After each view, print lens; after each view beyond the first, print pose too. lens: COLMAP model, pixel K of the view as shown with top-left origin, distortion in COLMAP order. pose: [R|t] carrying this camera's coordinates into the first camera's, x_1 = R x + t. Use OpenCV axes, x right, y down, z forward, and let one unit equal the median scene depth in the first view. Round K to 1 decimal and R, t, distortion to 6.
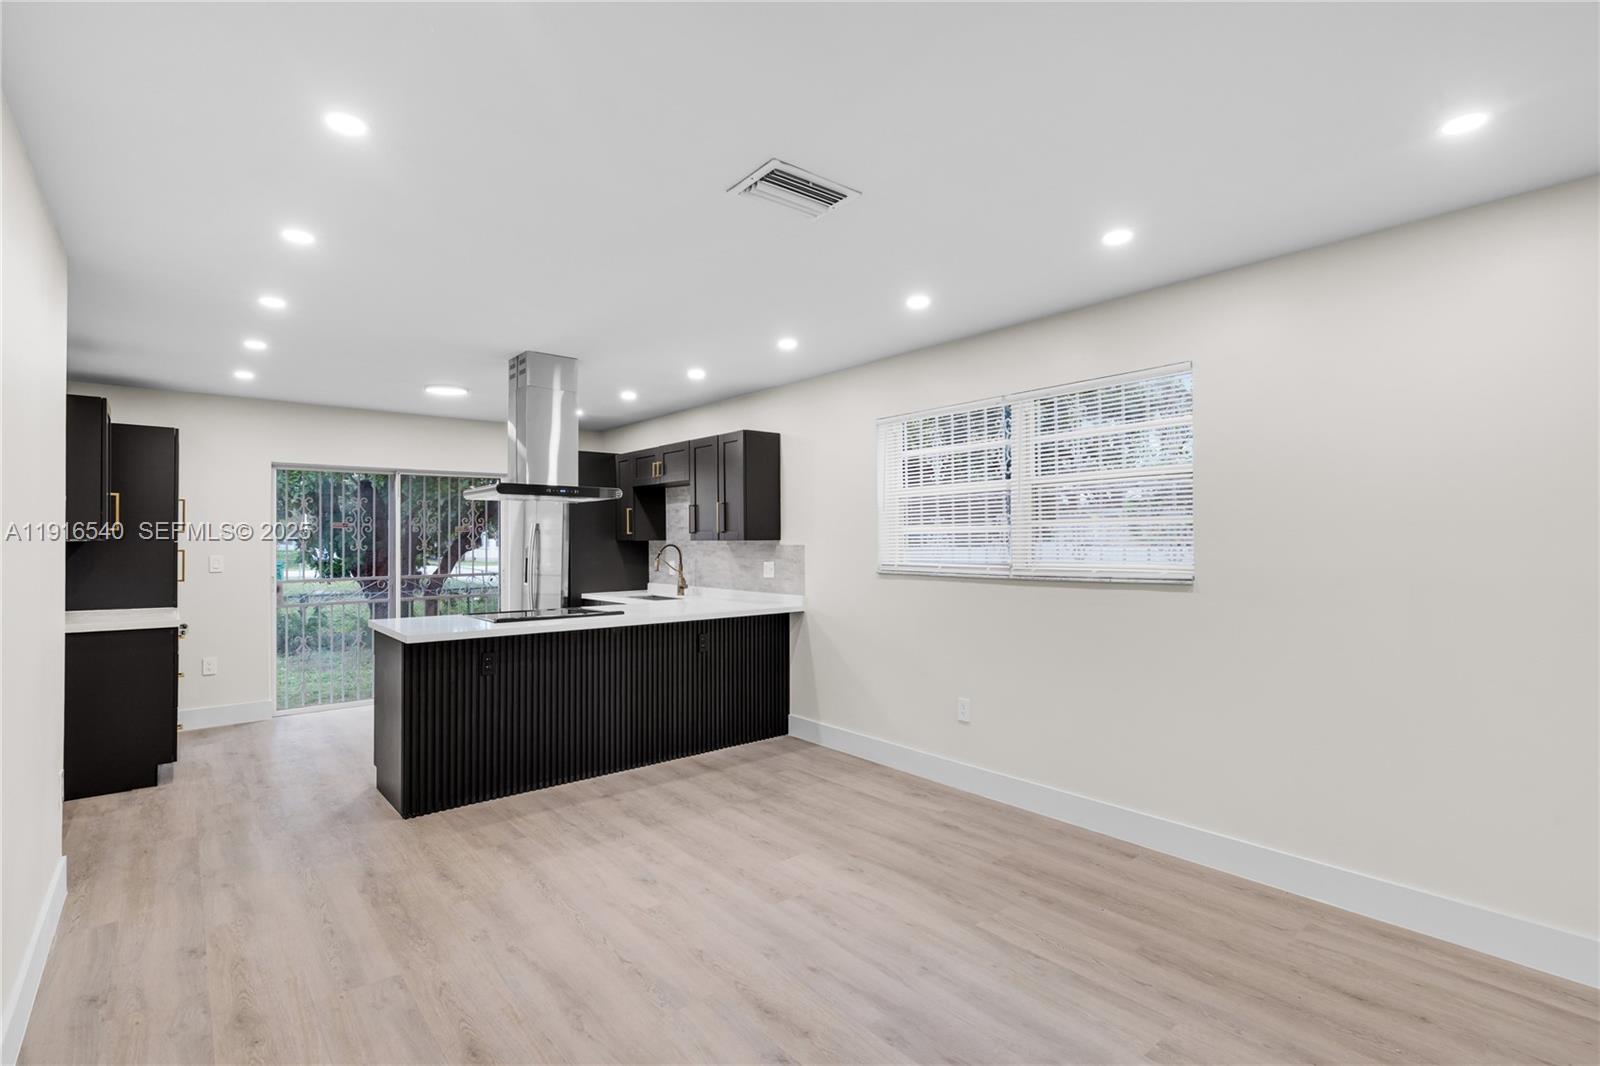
lens RADIAL K [[740.3, 0, 800.0], [0, 740.3, 533.0], [0, 0, 1]] dist [-0.001334, 0.000184]
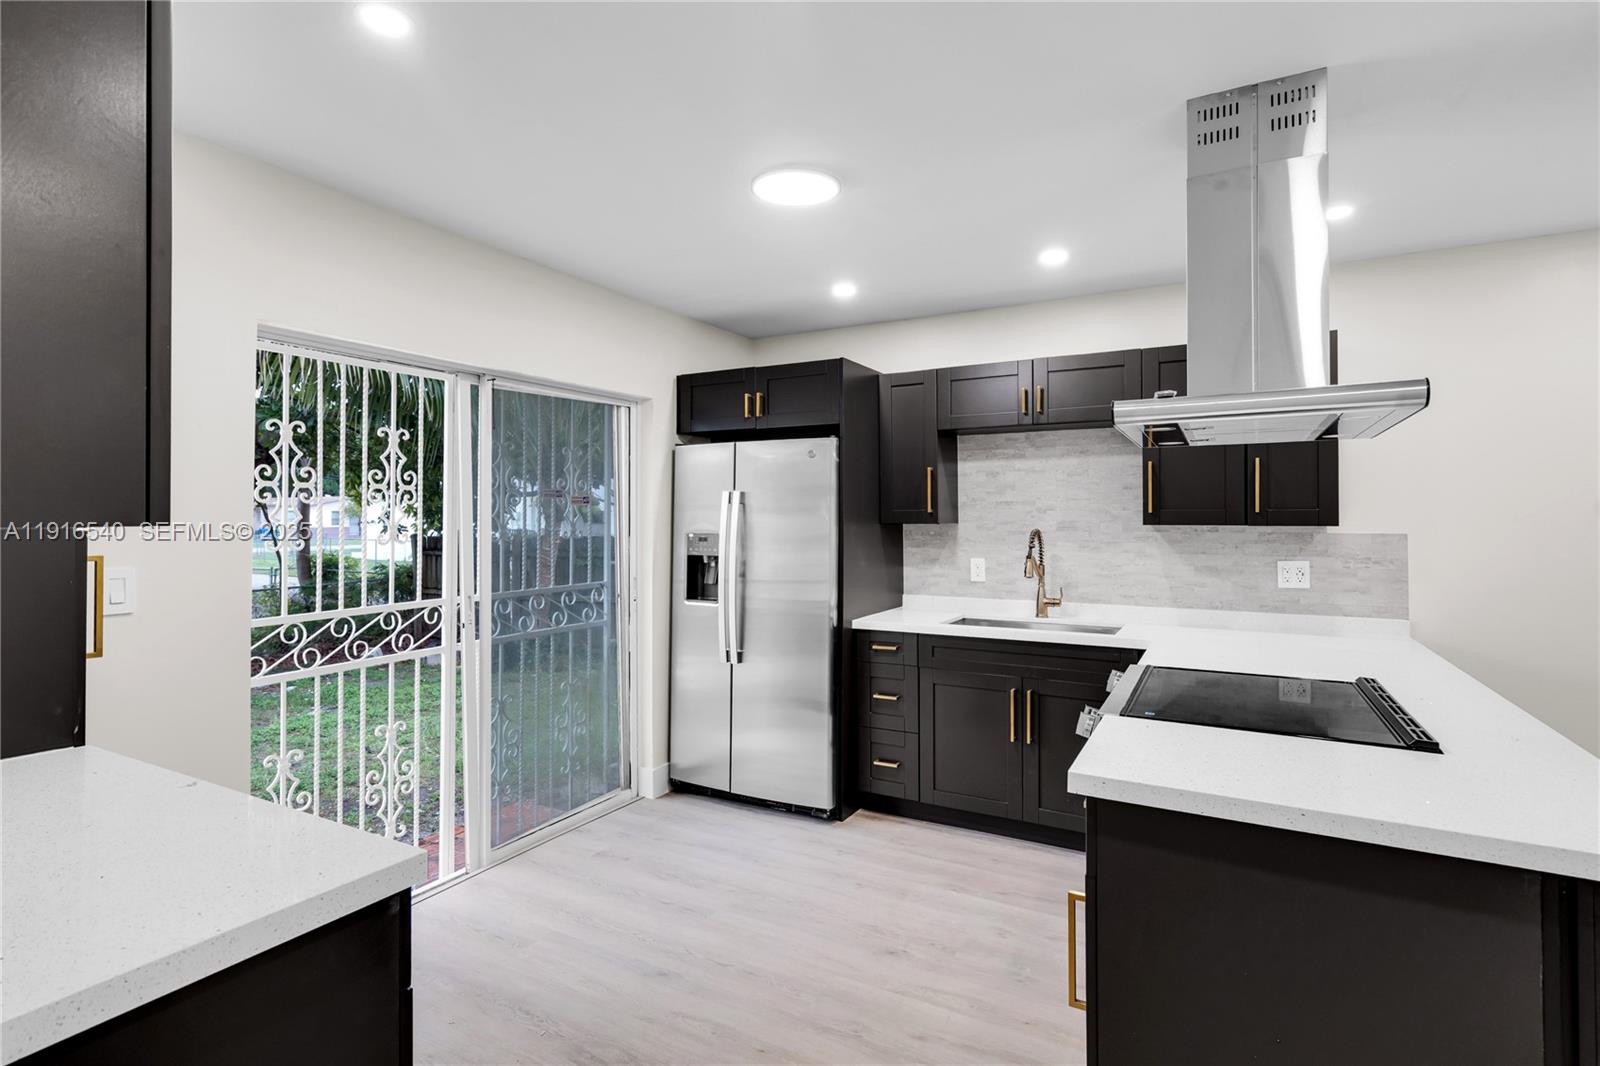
lens RADIAL K [[784.9, 0, 796.3], [0, 784.9, 513.4], [0, 0, 1]] dist [0.001092, 0.000138]
pose [[0.937626, 0.005195, 0.347607, -0.721609], [-0.006982, 0.999968, 0.003889, 0.001074], [-0.347576, -0.006073, 0.937632, 0.630796]]
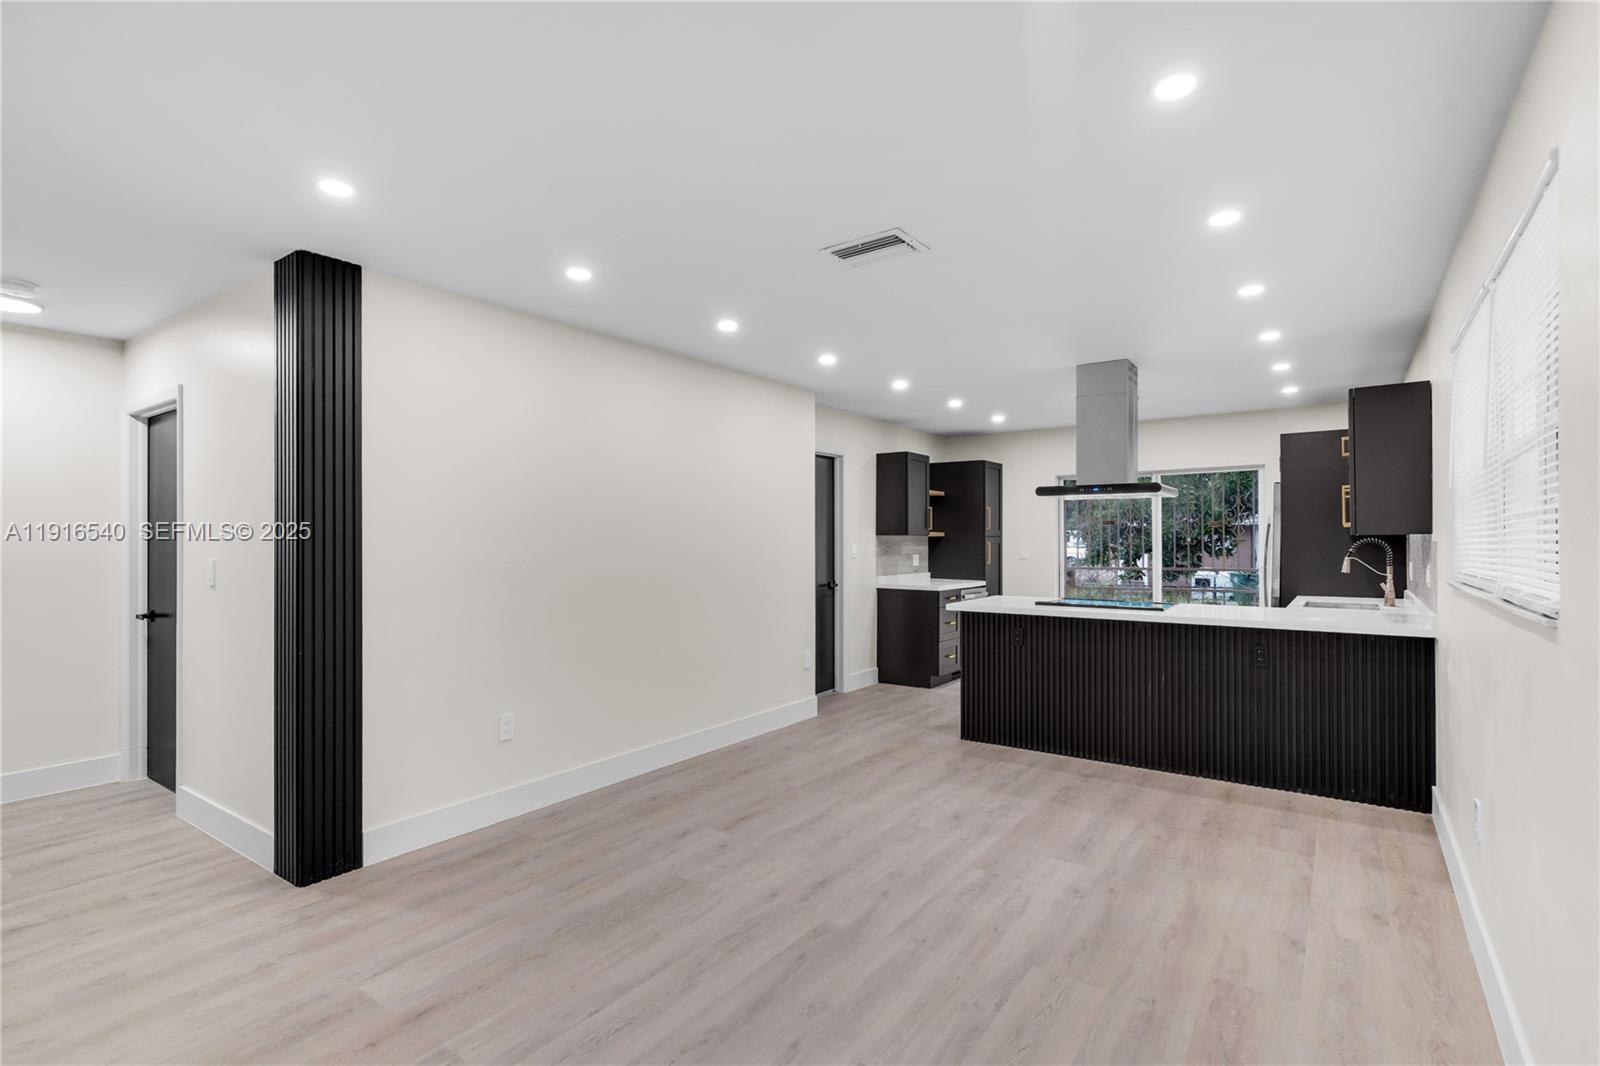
lens RADIAL K [[763.9, 0, 800.0], [0, 763.9, 533.0], [0, 0, 1]] dist [-0.000285, 0.000130]
pose [[0.247557, -0.005338, -0.968859, 0.586215], [0.012700, 0.999917, -0.002264, 0.003205], [0.968790, -0.011744, 0.247604, 0.279491]]
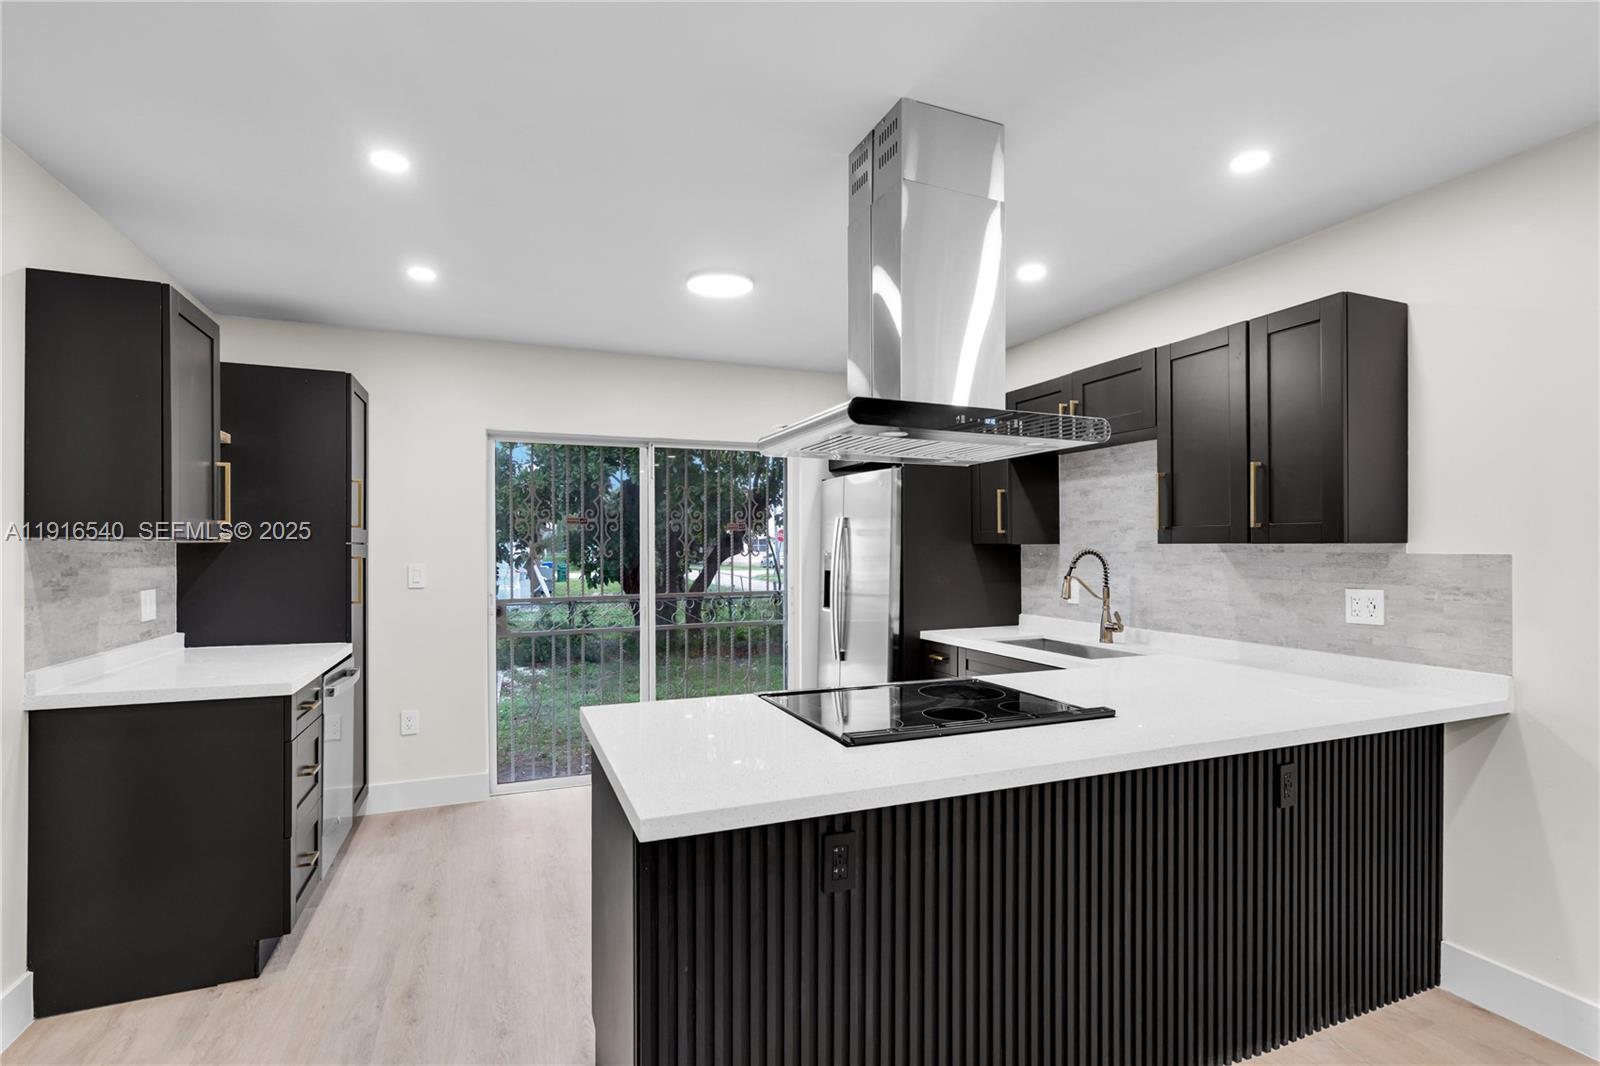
lens RADIAL K [[752.6, 0, 806.5], [0, 752.6, 549.0], [0, 0, 1]] dist [-0.002230, 0.000132]
pose [[0.952017, 0.003496, -0.306026, -0.261876], [0.001175, 0.999886, 0.015079, 0.006834], [0.306043, -0.014715, 0.951904, 0.515290]]
